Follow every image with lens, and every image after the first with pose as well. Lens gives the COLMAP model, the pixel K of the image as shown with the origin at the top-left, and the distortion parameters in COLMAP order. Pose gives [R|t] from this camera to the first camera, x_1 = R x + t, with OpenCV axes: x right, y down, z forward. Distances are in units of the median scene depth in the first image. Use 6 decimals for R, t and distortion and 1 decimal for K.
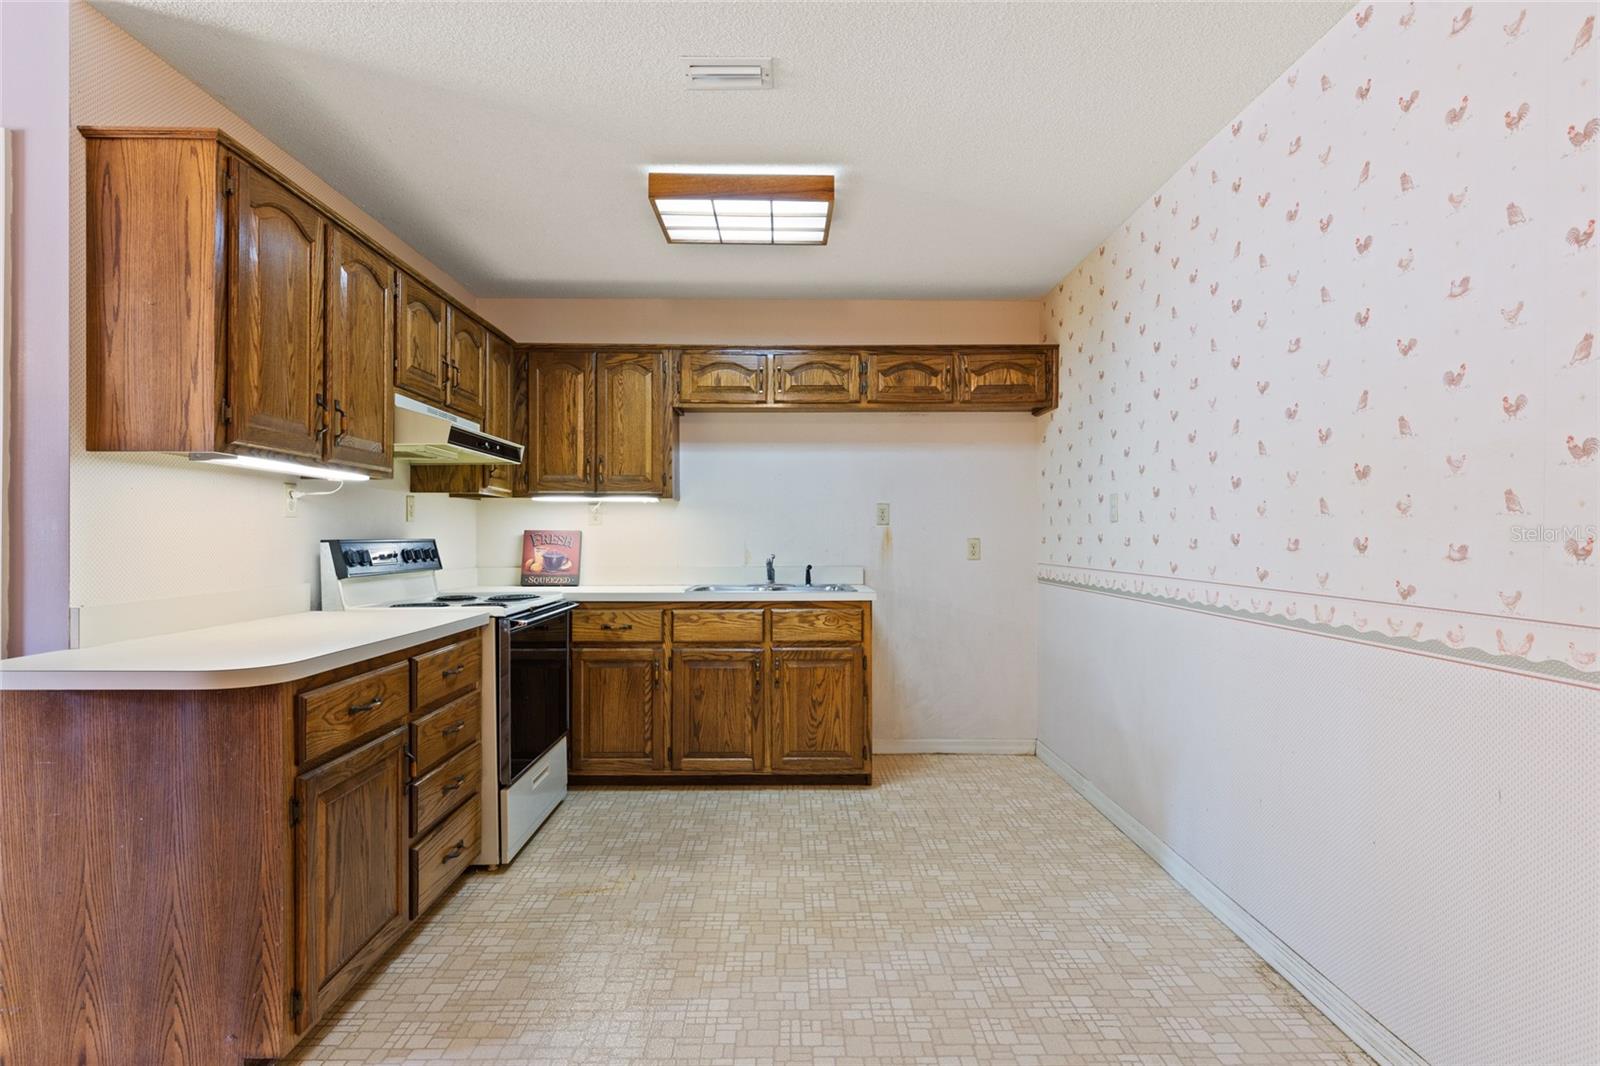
lens RADIAL K [[796.8, 0, 799.8], [0, 796.8, 539.2], [0, 0, 1]] dist [-0.000113, -0.000119]
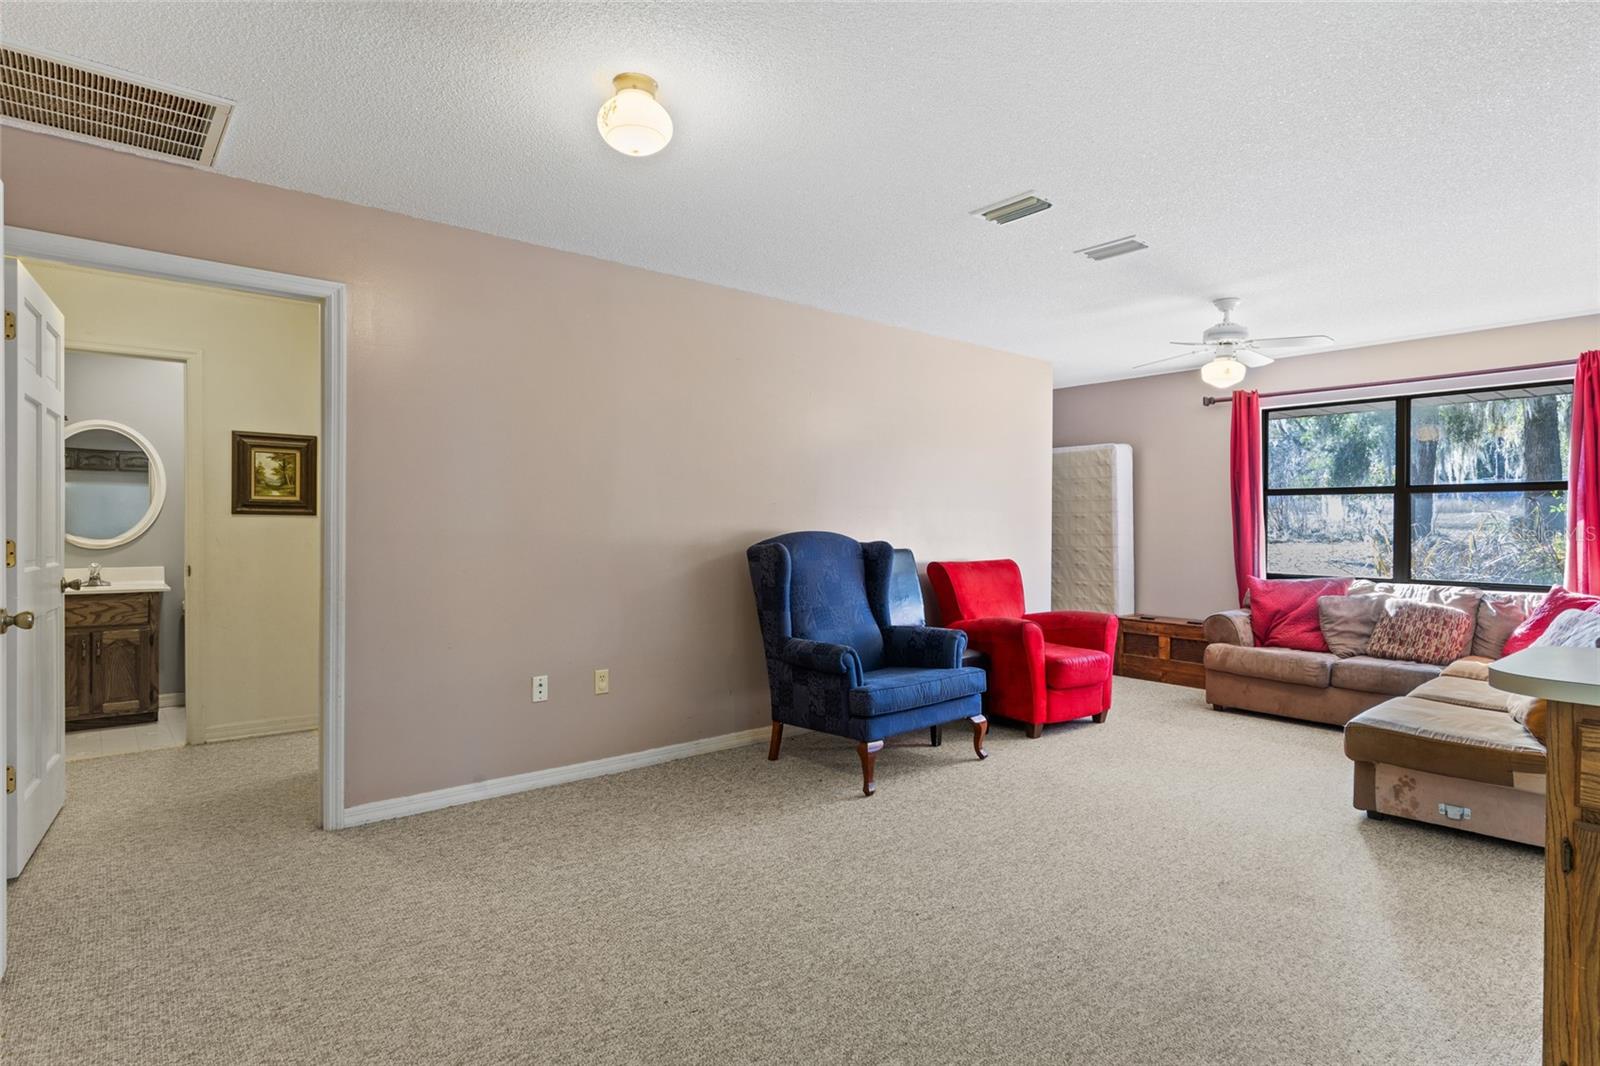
lens RADIAL K [[842.3, 0, 800.0], [0, 842.3, 533.0], [0, 0, 1]] dist [-0.001000, -0.000259]
pose [[-0.773063, -0.000555, -0.634329, 0.271802], [-0.011613, 0.999844, 0.013279, -0.005023], [0.634223, 0.017632, -0.772949, 0.544858]]
